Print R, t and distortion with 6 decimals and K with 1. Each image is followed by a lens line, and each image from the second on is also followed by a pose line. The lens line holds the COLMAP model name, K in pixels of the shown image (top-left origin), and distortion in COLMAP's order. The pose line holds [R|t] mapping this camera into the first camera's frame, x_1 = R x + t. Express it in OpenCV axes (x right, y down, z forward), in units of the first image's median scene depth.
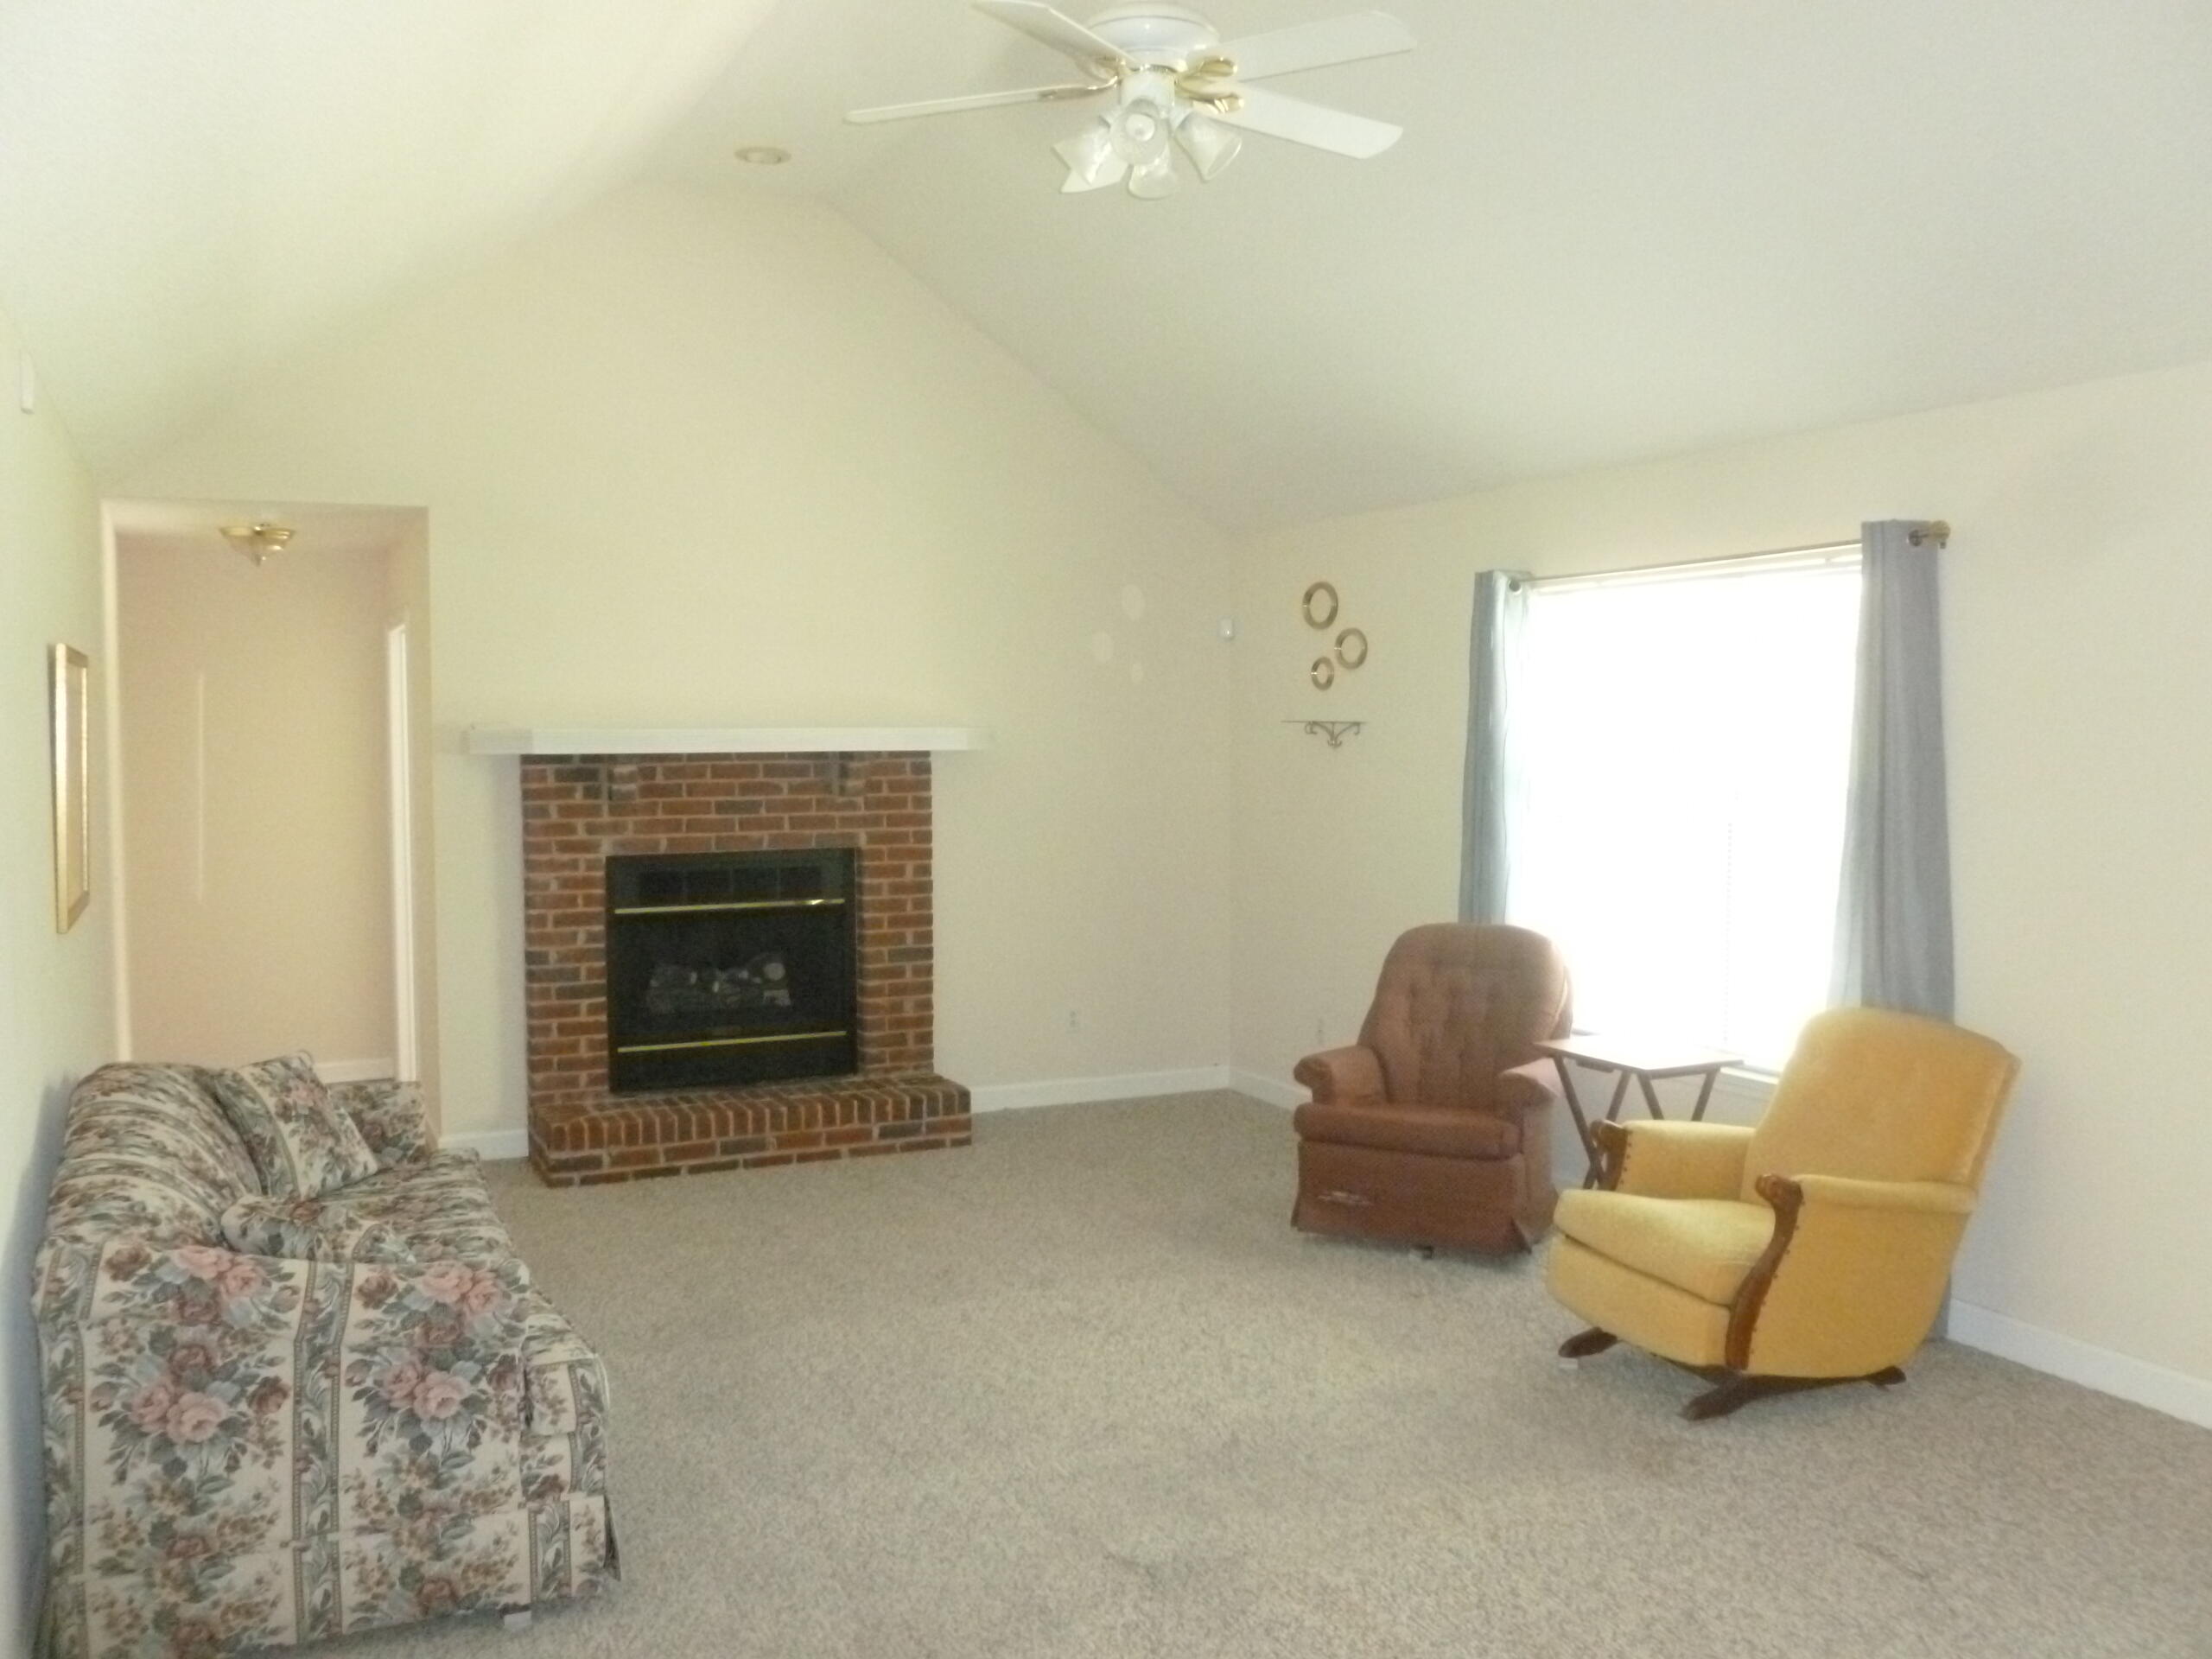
lens RADIAL K [[1933.7, 0, 1156.6], [0, 1933.7, 793.0], [0, 0, 1]] dist [-0.047282, 0.045558]
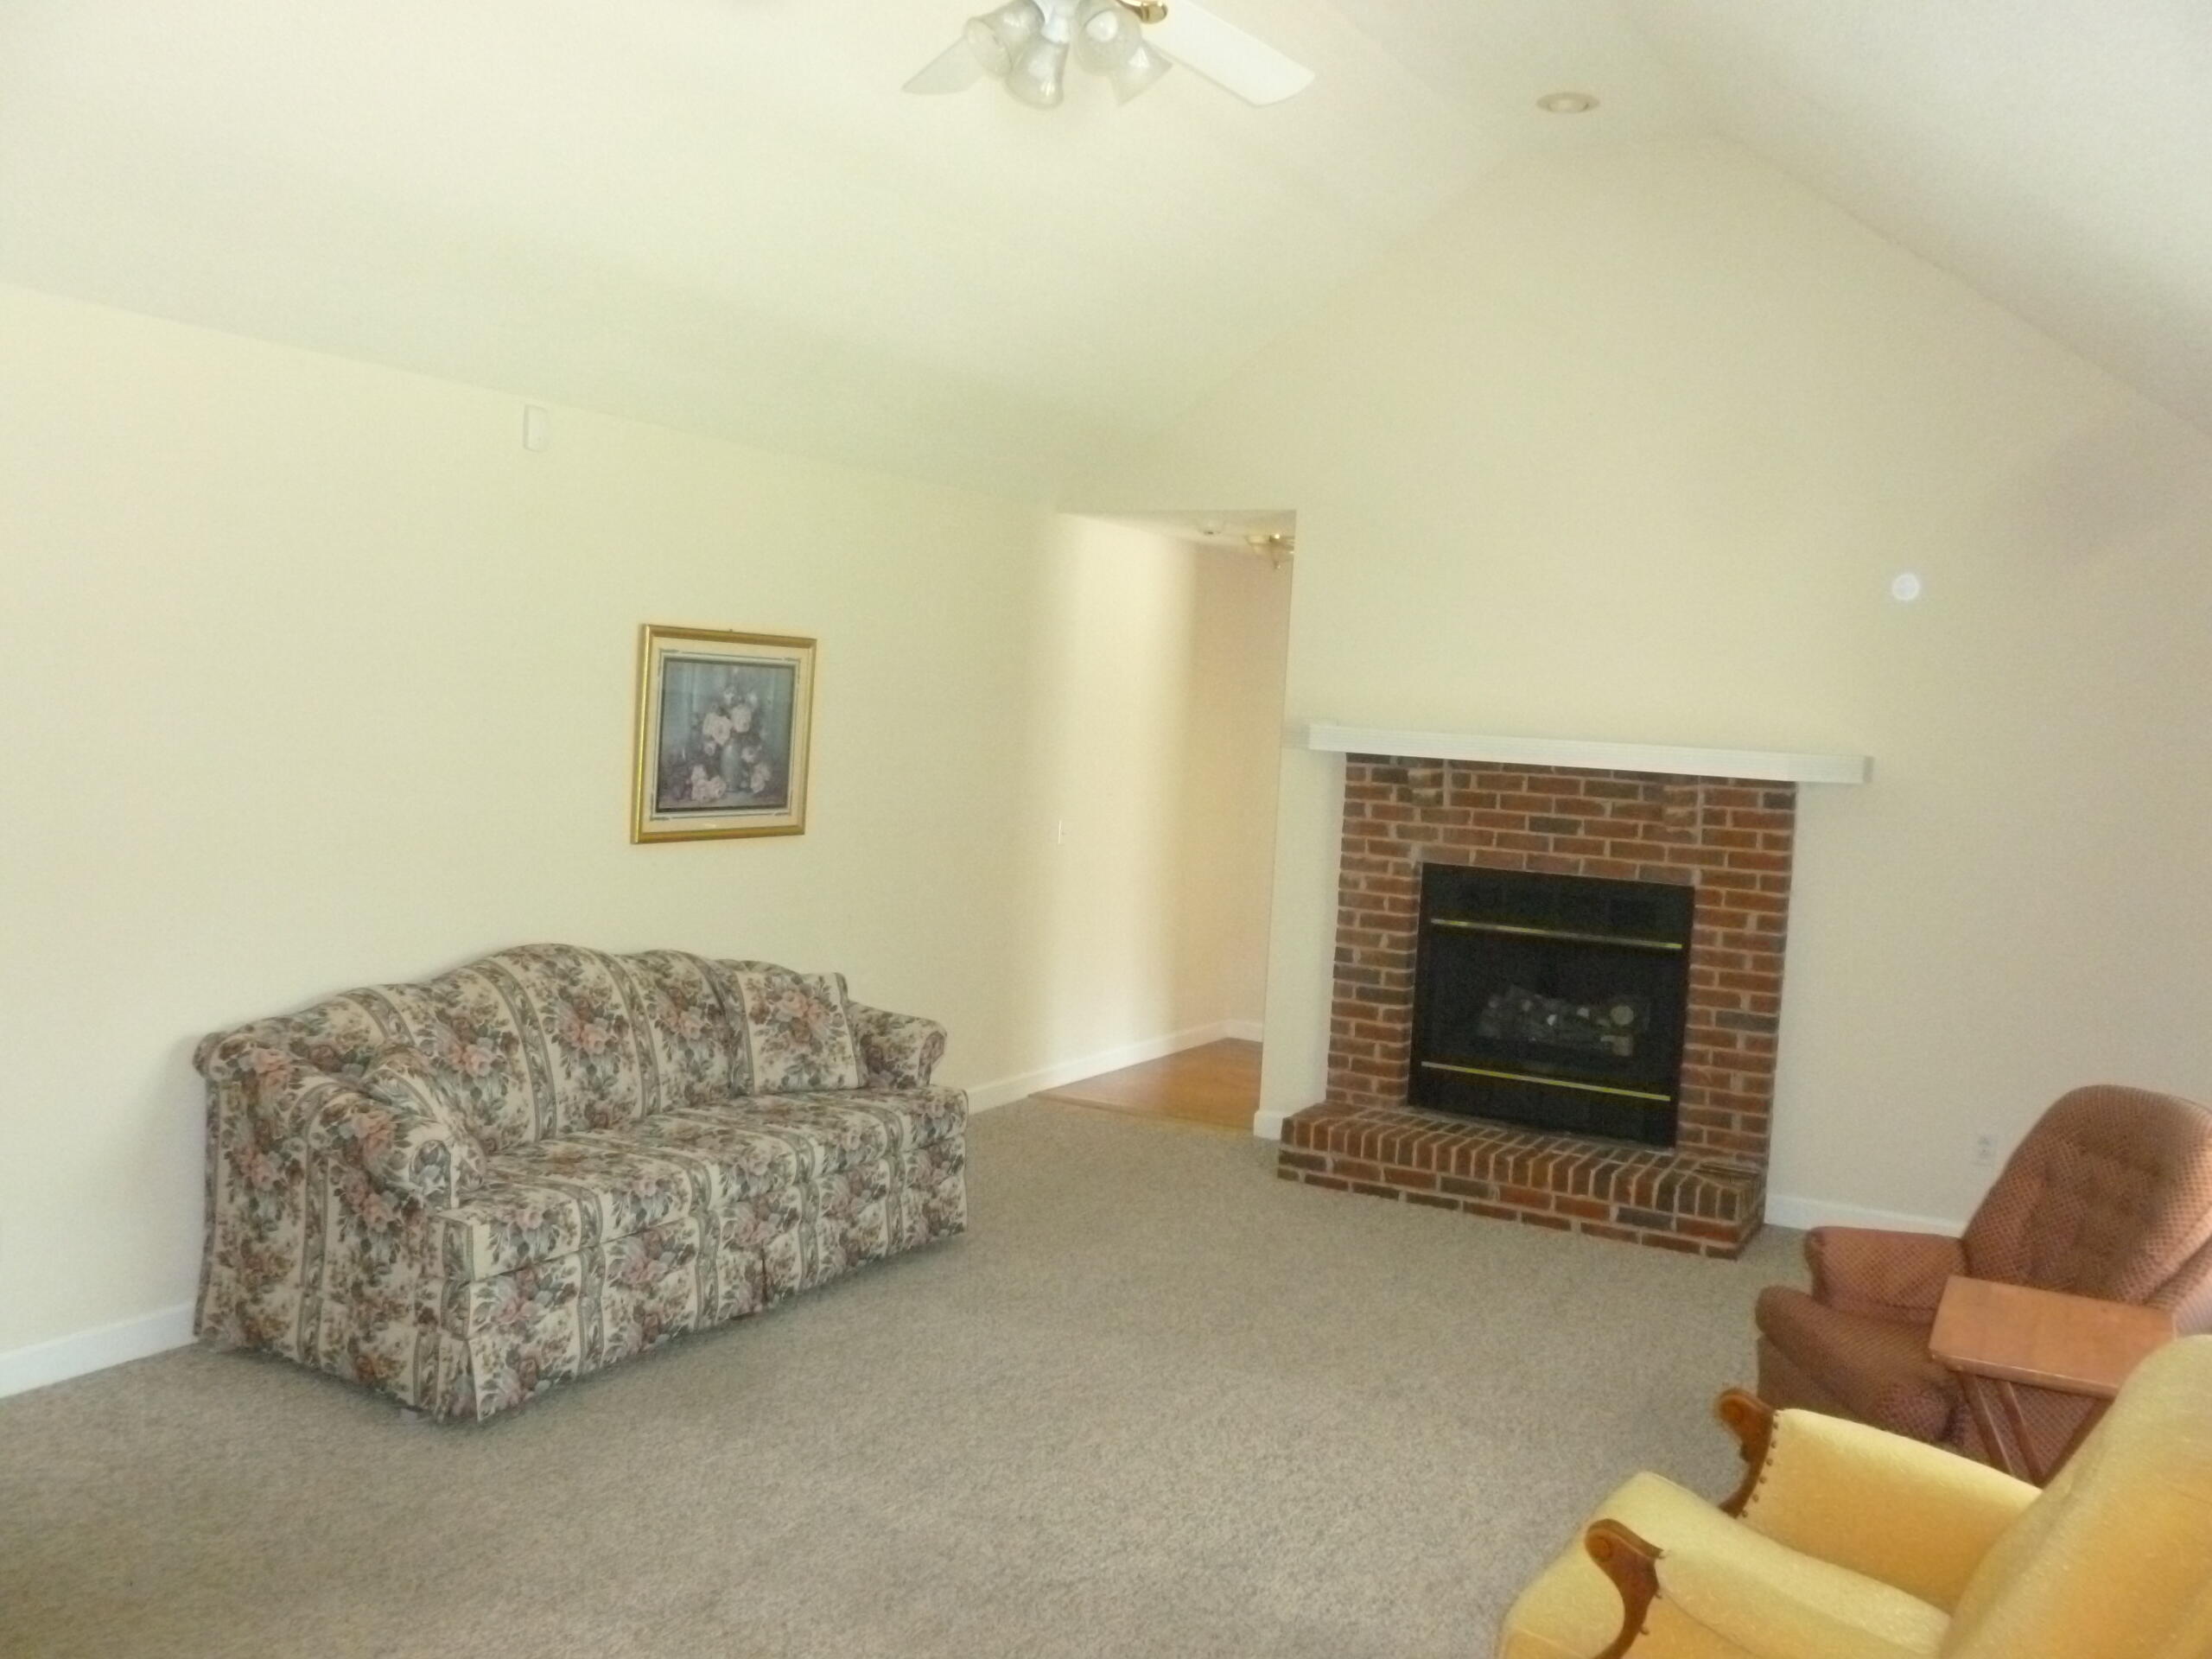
lens RADIAL K [[1933.7, 0, 1102.3], [0, 1933.7, 819.5], [0, 0, 1]] dist [-0.047282, 0.045558]
pose [[0.549286, 0.082083, -0.831593, 0.436884], [-0.083956, 0.995549, 0.042812, -0.016996], [0.831406, 0.046301, 0.553733, 0.330222]]
